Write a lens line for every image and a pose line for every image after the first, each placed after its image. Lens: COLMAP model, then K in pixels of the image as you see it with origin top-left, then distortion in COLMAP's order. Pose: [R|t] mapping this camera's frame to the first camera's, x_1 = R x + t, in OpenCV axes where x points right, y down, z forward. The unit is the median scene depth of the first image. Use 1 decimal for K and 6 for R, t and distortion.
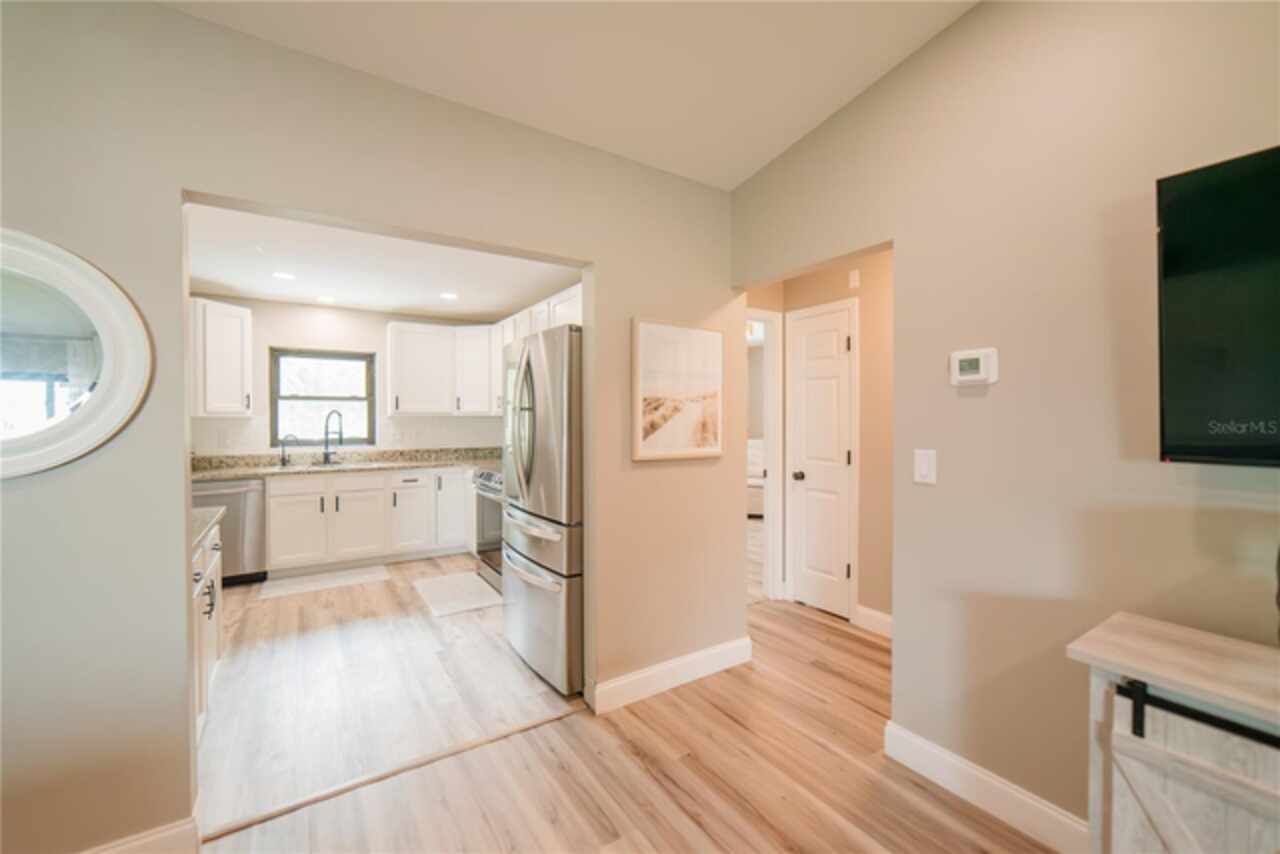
lens RADIAL K [[508.0, 0, 634.1], [0, 508.0, 423.7], [0, 0, 1]] dist [-0.011889, 0.000369]
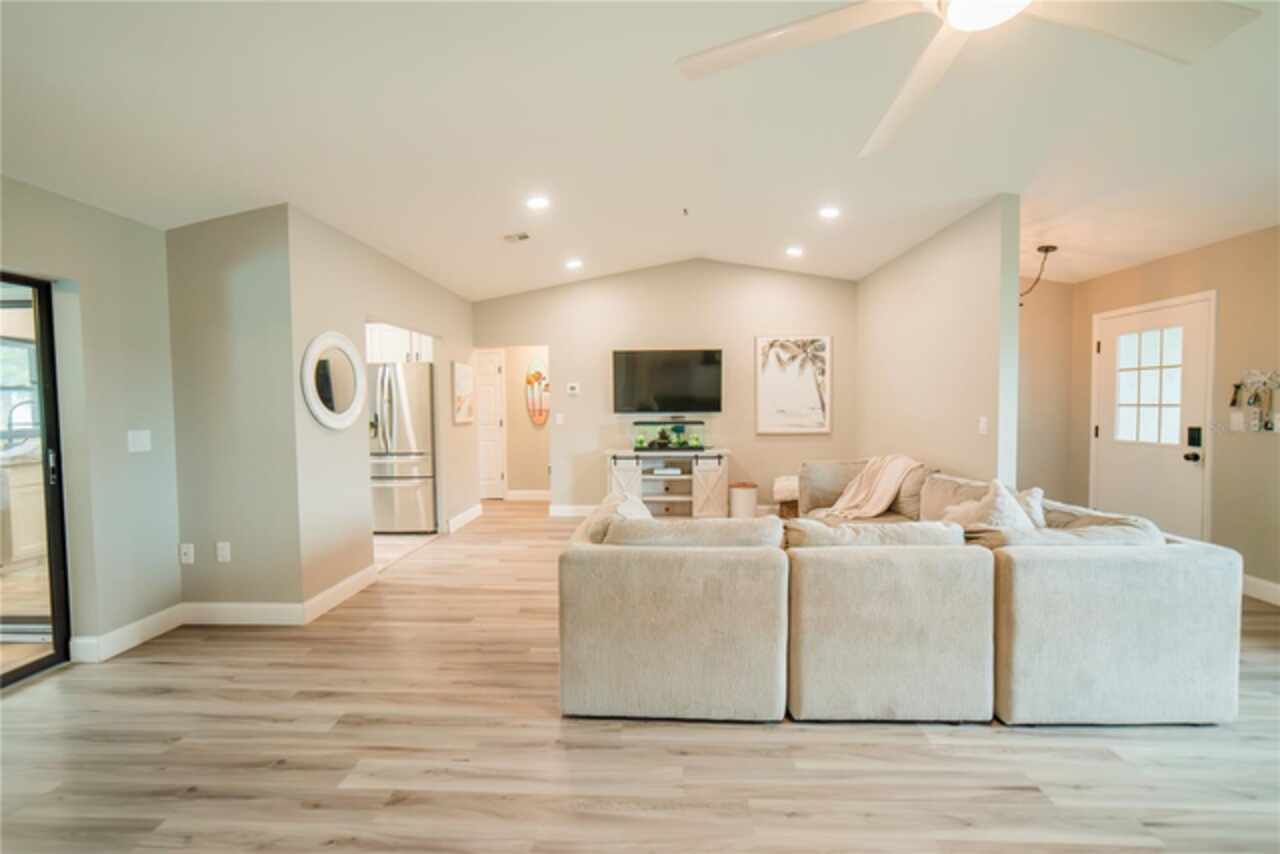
lens RADIAL K [[508.0, 0, 634.1], [0, 508.0, 423.7], [0, 0, 1]] dist [-0.011889, 0.000369]
pose [[0.578615, -0.036721, 0.814773, -1.158863], [0.017470, 0.999315, 0.032631, 0.011599], [-0.815413, -0.004647, 0.578861, -0.807189]]
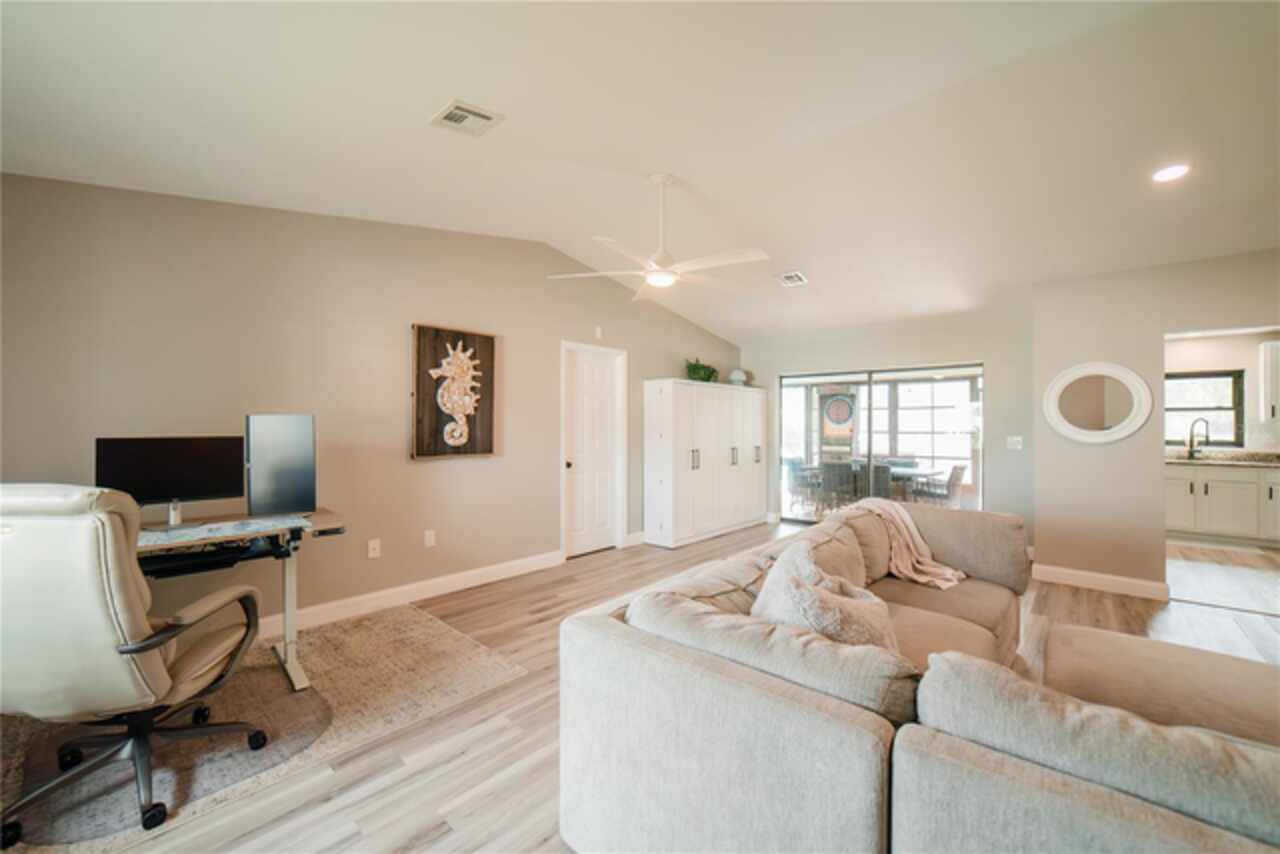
lens RADIAL K [[508.0, 0, 634.1], [0, 508.0, 423.7], [0, 0, 1]] dist [-0.011889, 0.000369]
pose [[0.240137, -0.001173, -0.970738, 0.508492], [-0.011454, 0.999926, -0.004042, 0.014842], [0.970671, 0.012089, 0.240106, -1.204379]]
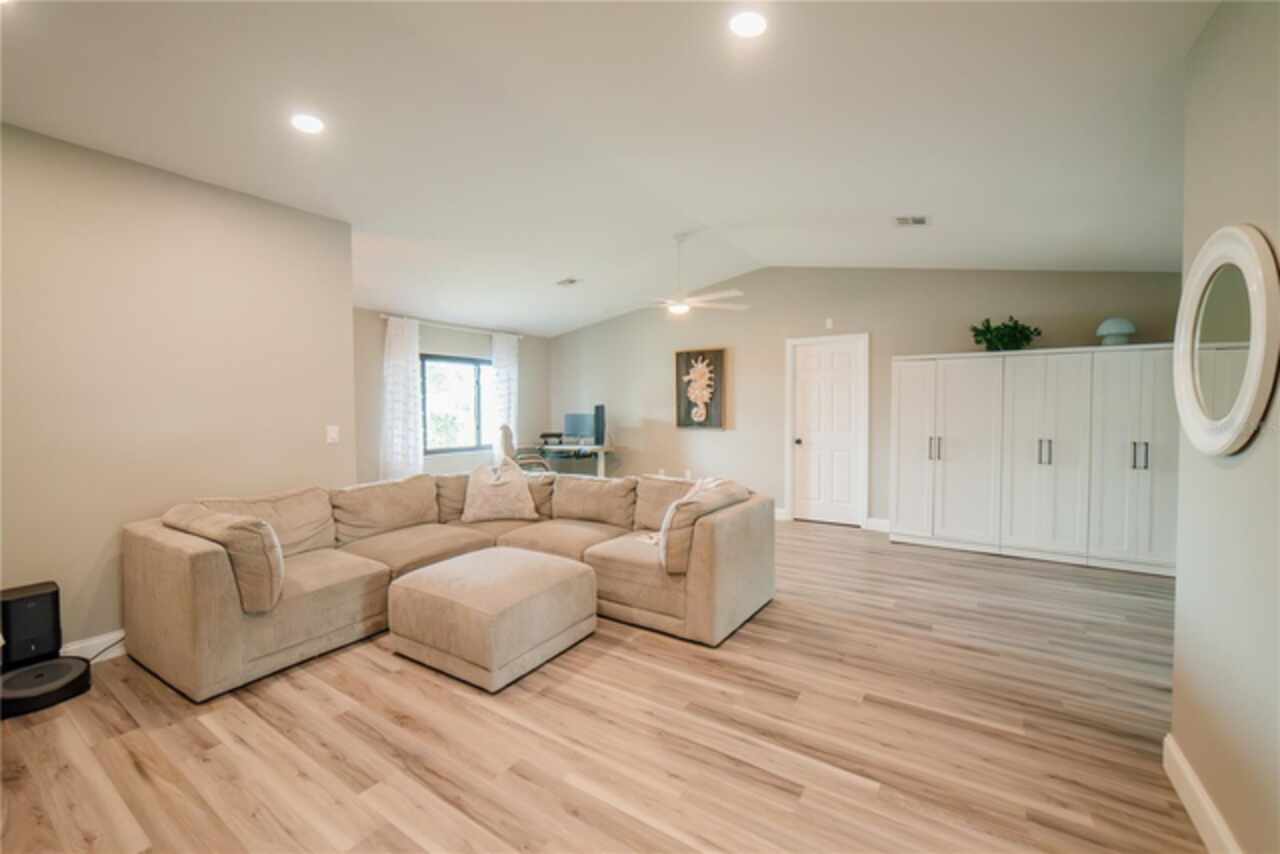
lens RADIAL K [[508.0, 0, 634.1], [0, 508.0, 423.7], [0, 0, 1]] dist [-0.011889, 0.000369]
pose [[-0.922545, 0.013342, -0.385659, 0.169970], [-0.001169, 0.999301, 0.037366, -0.000044], [0.385888, 0.034922, -0.921884, 0.711349]]
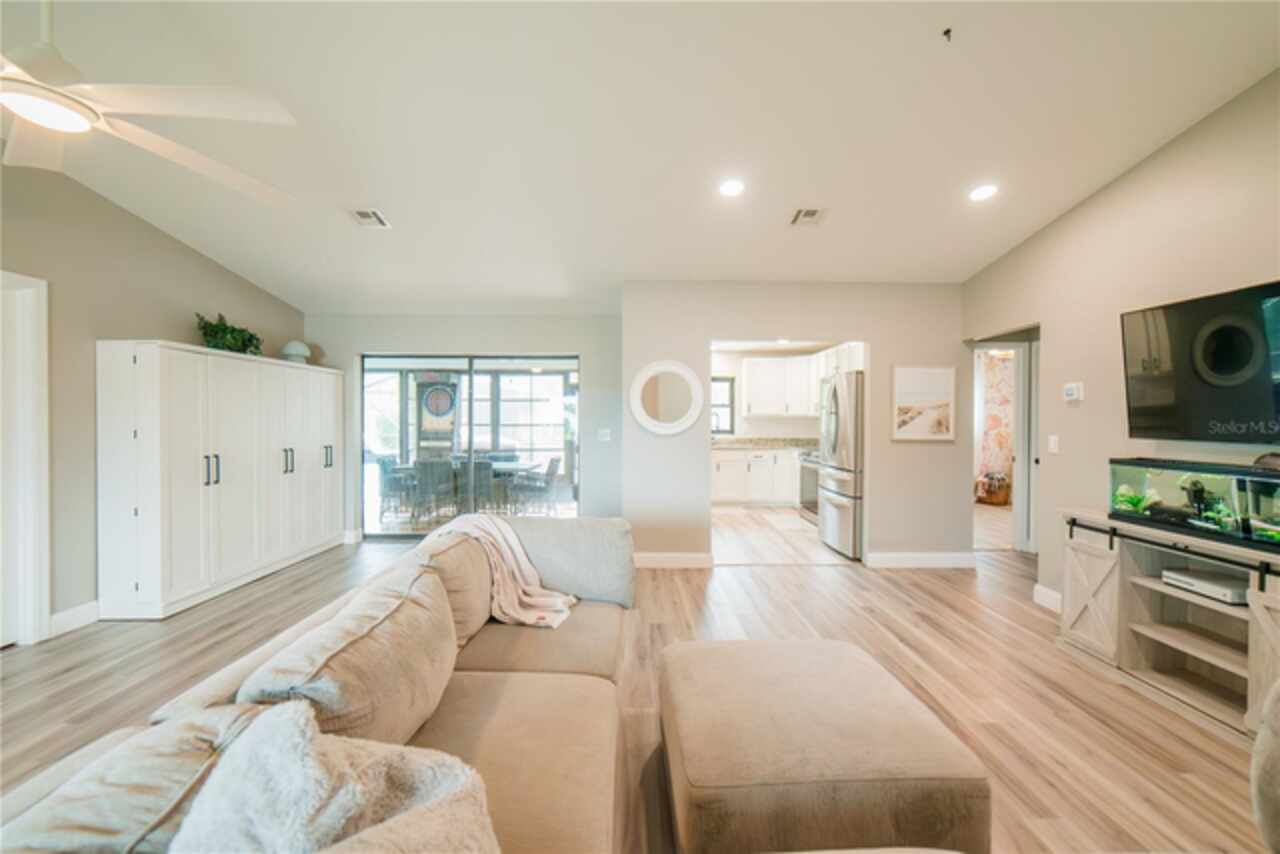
lens RADIAL K [[508.0, 0, 634.1], [0, 508.0, 423.7], [0, 0, 1]] dist [-0.011889, 0.000369]
pose [[0.832175, 0.009723, -0.554427, 0.209243], [-0.010003, 0.999947, 0.002522, 0.013017], [0.554422, 0.003447, 0.832228, -0.944722]]
